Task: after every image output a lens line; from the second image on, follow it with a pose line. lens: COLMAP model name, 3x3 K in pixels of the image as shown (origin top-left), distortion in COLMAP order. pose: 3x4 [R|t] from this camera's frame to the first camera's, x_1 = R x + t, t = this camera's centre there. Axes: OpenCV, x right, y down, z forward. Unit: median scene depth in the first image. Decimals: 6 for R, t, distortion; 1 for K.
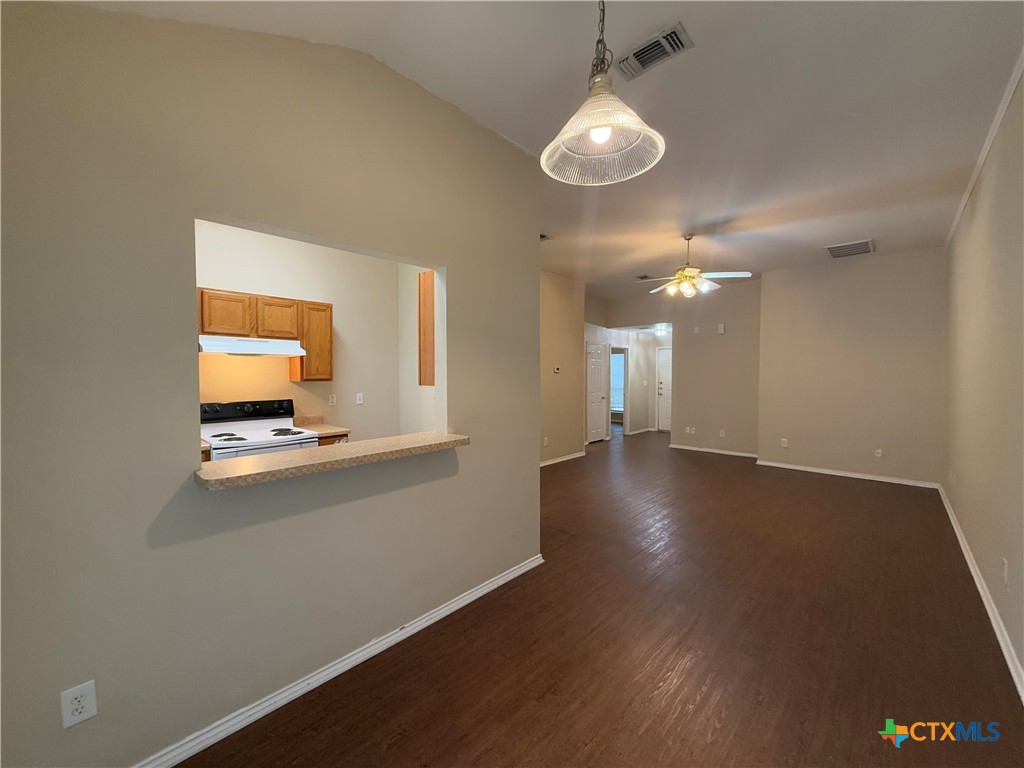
lens RADIAL K [[409.9, 0, 511.1], [0, 409.9, 383.6], [0, 0, 1]] dist [-0.000339, -0.000321]
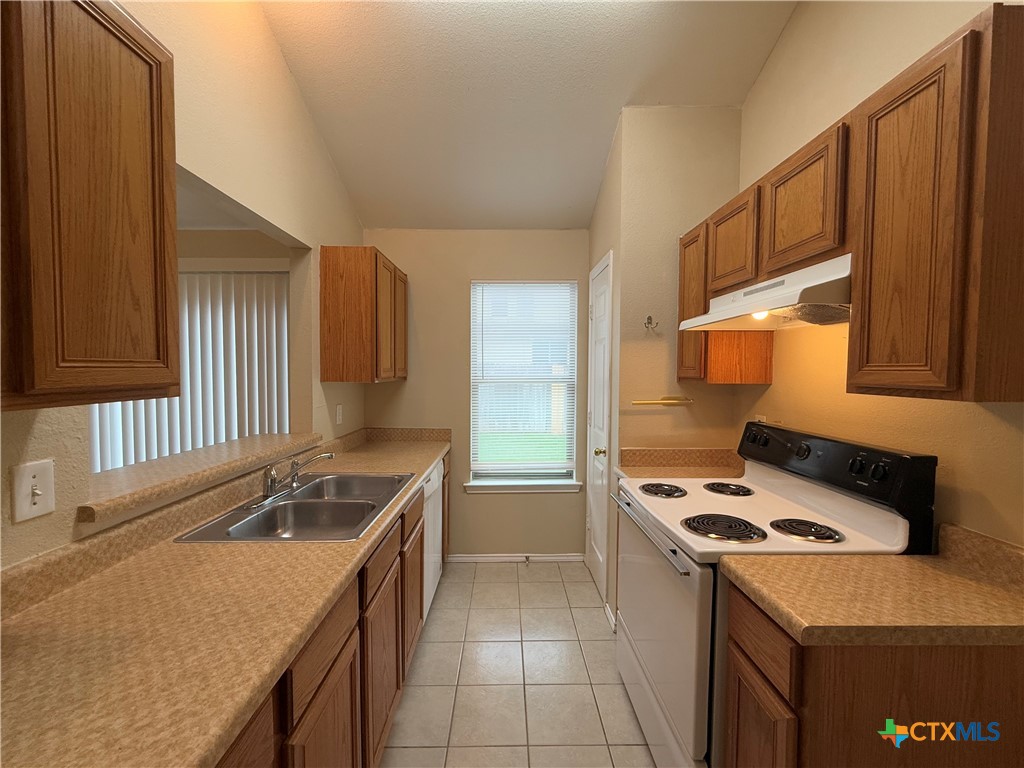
lens RADIAL K [[409.9, 0, 512.1], [0, 409.9, 384.4], [0, 0, 1]] dist [-0.000339, -0.000321]
pose [[-0.720889, 0.023961, -0.692637, -0.143281], [-0.018993, 0.998344, 0.054305, -0.022868], [0.692791, 0.052303, -0.719240, 1.070315]]
